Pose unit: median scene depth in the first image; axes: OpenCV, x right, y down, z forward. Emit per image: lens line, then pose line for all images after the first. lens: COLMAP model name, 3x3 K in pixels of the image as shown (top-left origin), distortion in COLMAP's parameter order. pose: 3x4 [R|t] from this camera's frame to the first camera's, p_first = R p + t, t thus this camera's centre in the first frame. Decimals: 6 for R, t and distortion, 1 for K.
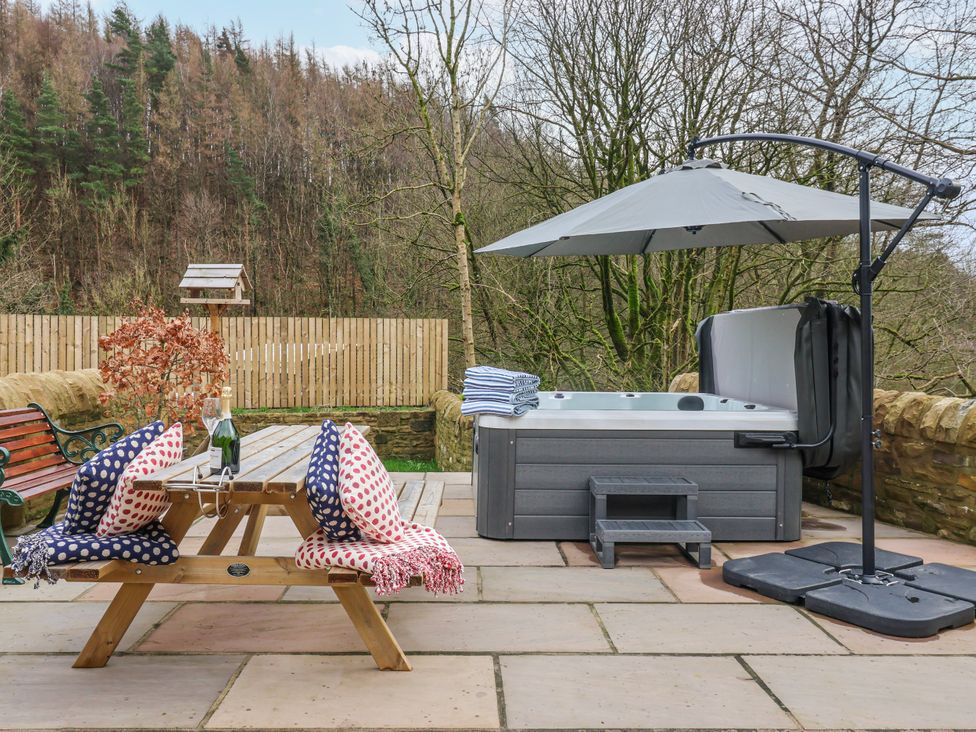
lens RADIAL K [[828.8, 0, 480.7], [0, 828.8, 354.4], [0, 0, 1]] dist [0.007405, 0.005856]
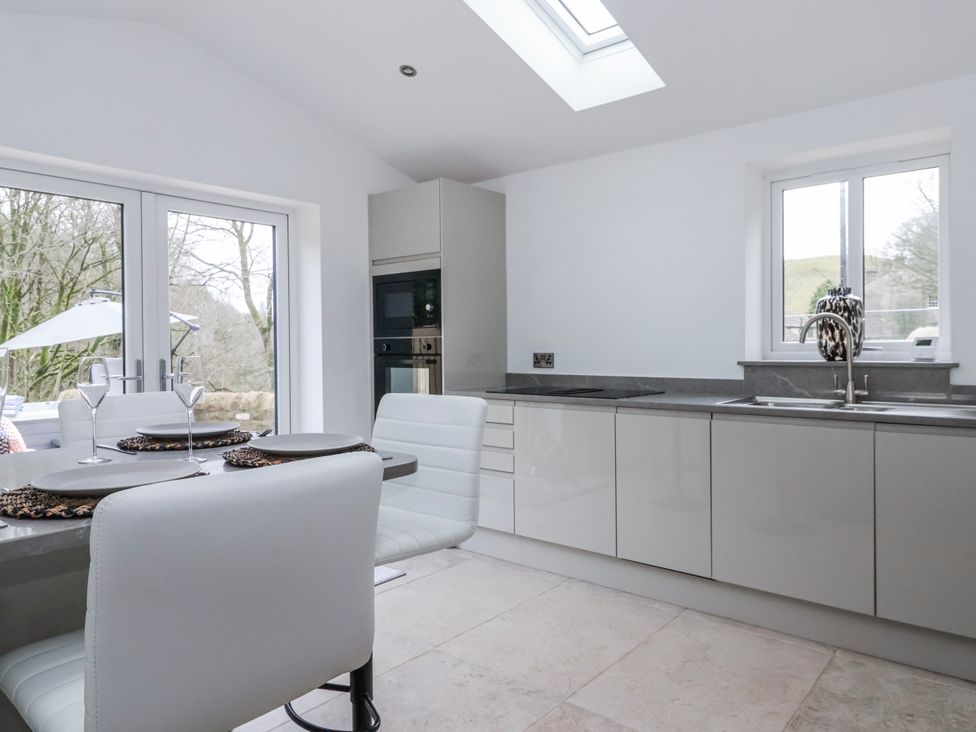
lens RADIAL K [[665.8, 0, 477.1], [0, 665.8, 356.7], [0, 0, 1]] dist [0.002638, 0.002731]
pose [[0.626755, -0.031312, 0.778587, -0.194939], [0.036853, 0.999265, 0.010520, -0.019008], [-0.778344, 0.022100, 0.627448, -0.372883]]
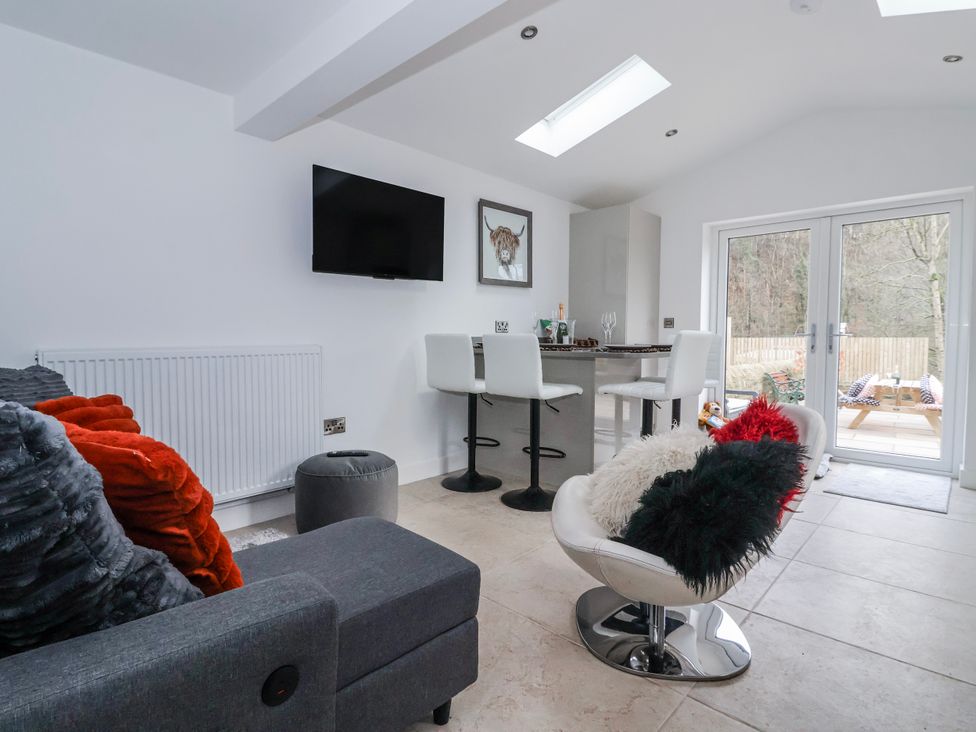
lens RADIAL K [[507.8, 0, 478.9], [0, 507.8, 358.8], [0, 0, 1]] dist [-0.004476, -0.010411]
pose [[0.742908, 0.022860, -0.669004, -0.033675], [-0.014249, 0.999730, 0.018337, -0.002539], [0.669242, -0.004090, 0.743033, -0.474601]]
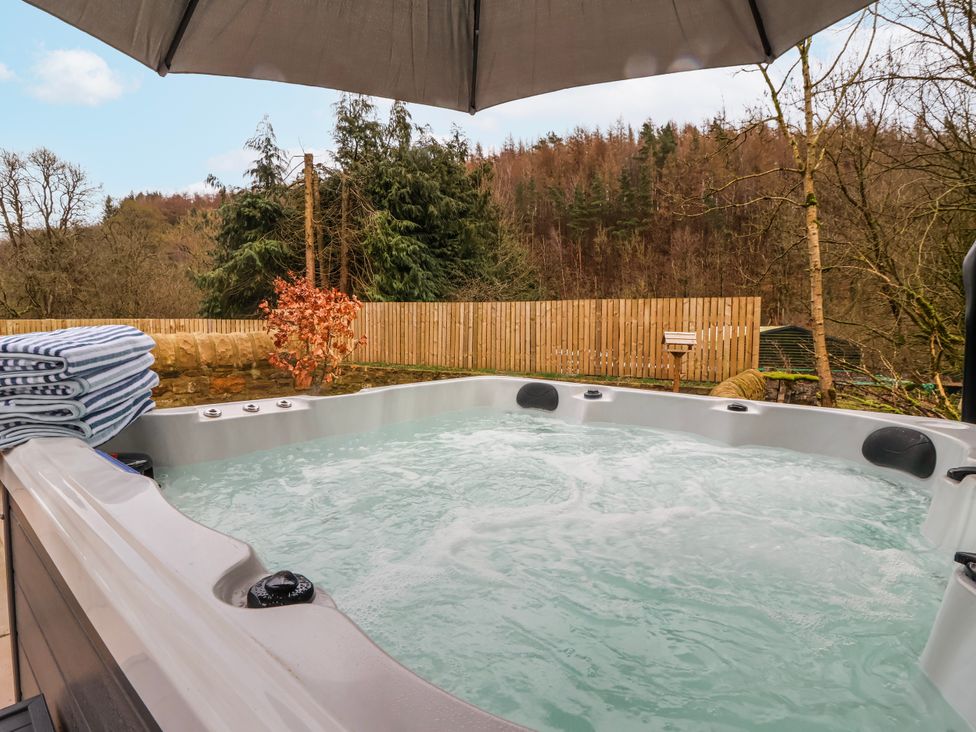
lens RADIAL K [[507.8, 0, 477.7], [0, 507.8, 356.5], [0, 0, 1]] dist [-0.004476, -0.010411]
pose [[0.735927, 0.043479, -0.675663, 0.123580], [-0.016195, 0.998781, 0.046632, 0.005591], [0.676867, -0.023375, 0.735734, 0.336964]]
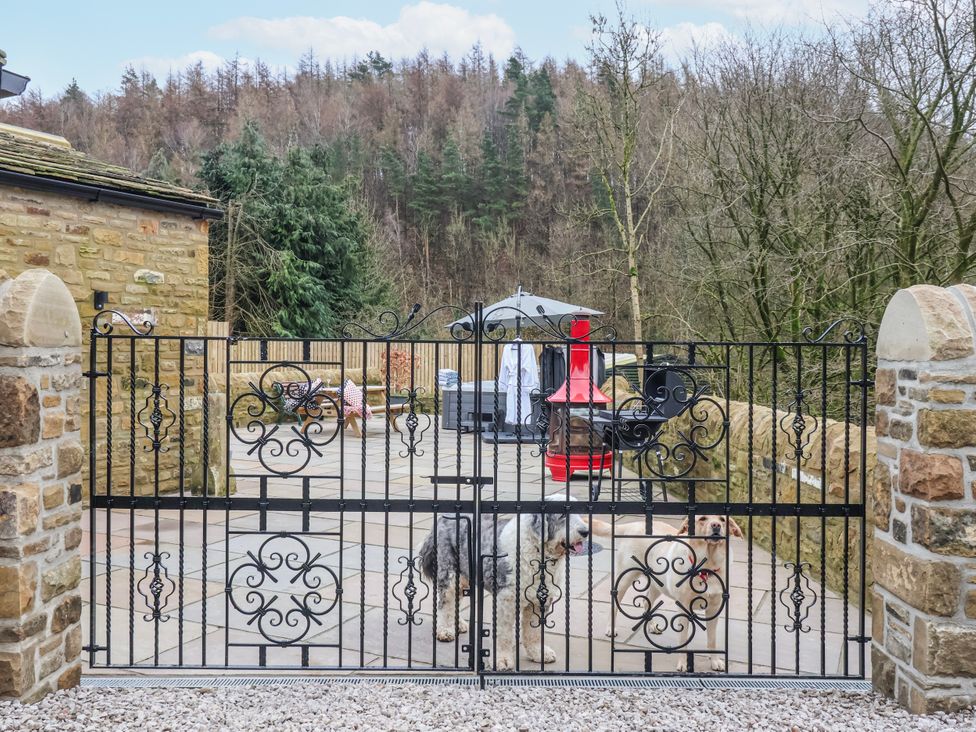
lens RADIAL K [[861.0, 0, 489.7], [0, 861.0, 362.8], [0, 0, 1]] dist [0.001031, -0.005014]
pose [[0.897451, 0.009209, -0.441018, 0.512760], [-0.010349, 0.999946, -0.000179, -0.002653], [0.440993, 0.004725, 0.897498, -0.562536]]
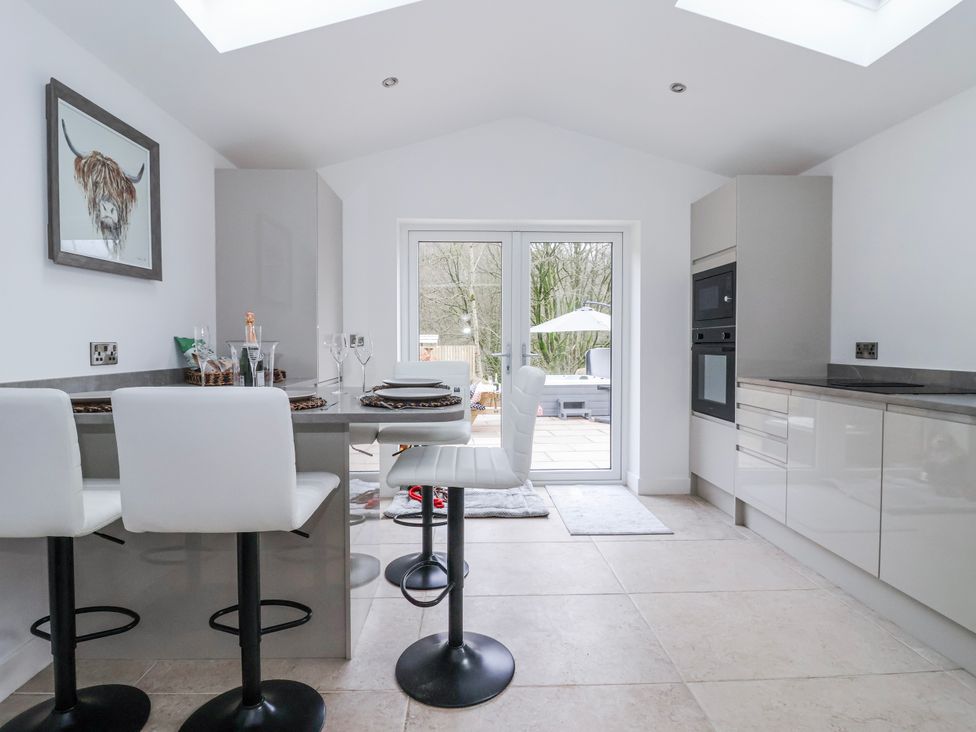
lens RADIAL K [[507.8, 0, 478.7], [0, 507.8, 360.4], [0, 0, 1]] dist [-0.004476, -0.010411]
pose [[0.997977, -0.013859, 0.062044, -0.118492], [0.013378, 0.999877, 0.008158, -0.013210], [-0.062149, -0.007311, 0.998040, -0.403249]]
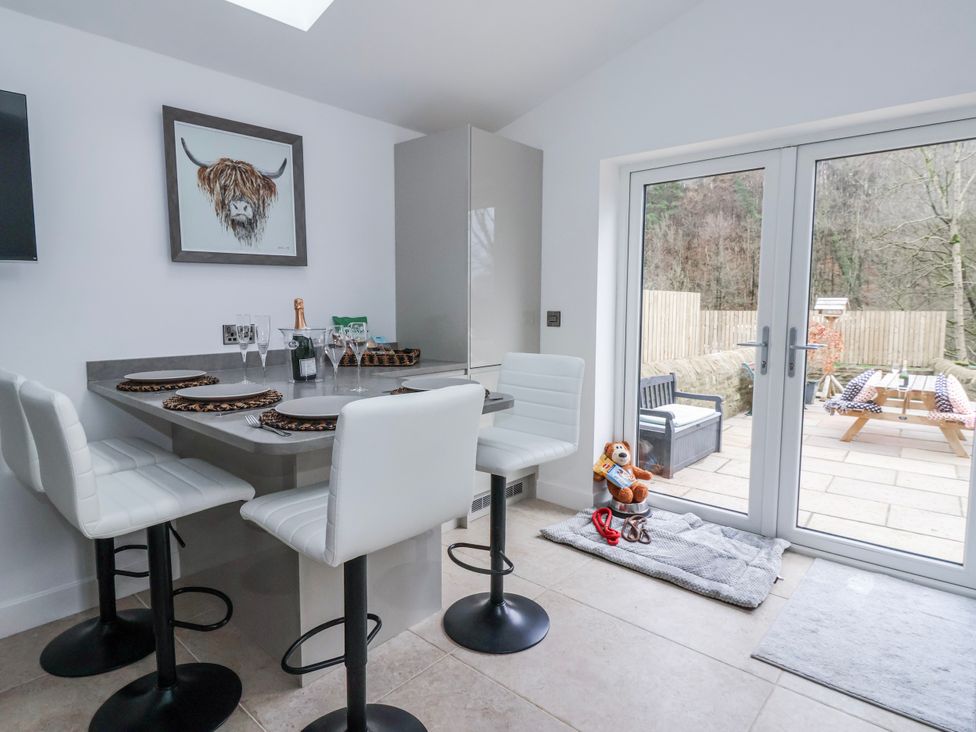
lens RADIAL K [[561.7, 0, 483.3], [0, 561.7, 354.5], [0, 0, 1]] dist [0.001895, -0.009866]
pose [[0.769828, 0.051130, -0.636200, -0.036433], [-0.011693, 0.997749, 0.066038, -0.021936], [0.638144, -0.043399, 0.768693, -0.344978]]
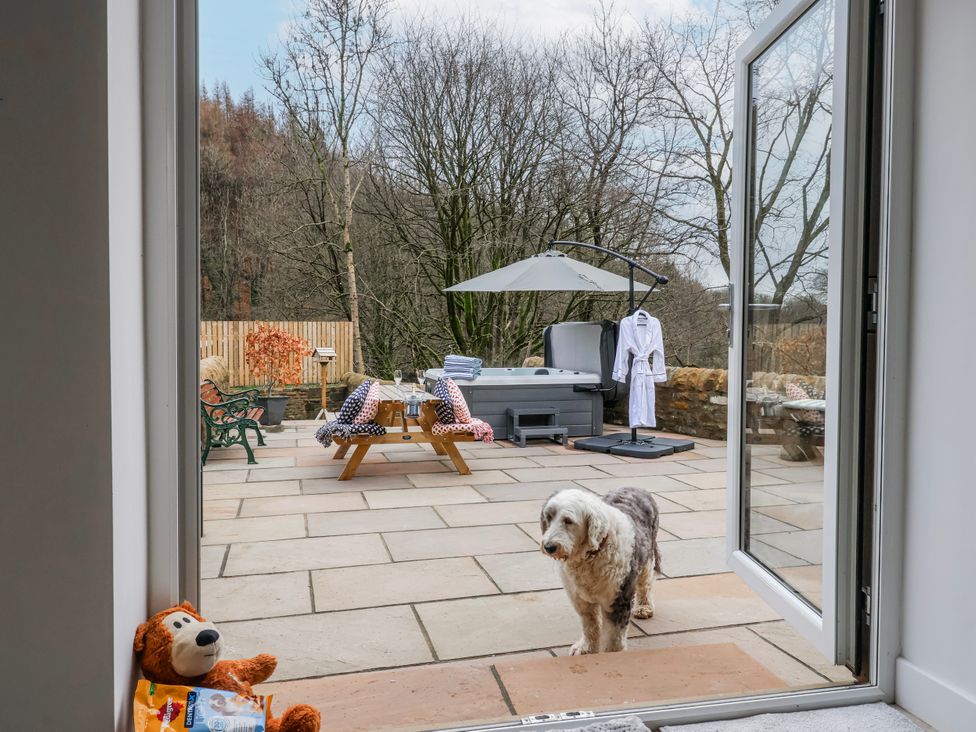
lens RADIAL K [[706.8, 0, 481.4], [0, 706.8, 353.5], [0, 0, 1]] dist [0.000413, -0.000834]
pose [[0.970226, -0.013819, 0.241805, -0.121391], [0.010225, 0.999818, 0.016109, -0.005524], [-0.241983, -0.013157, 0.970191, -0.233485]]
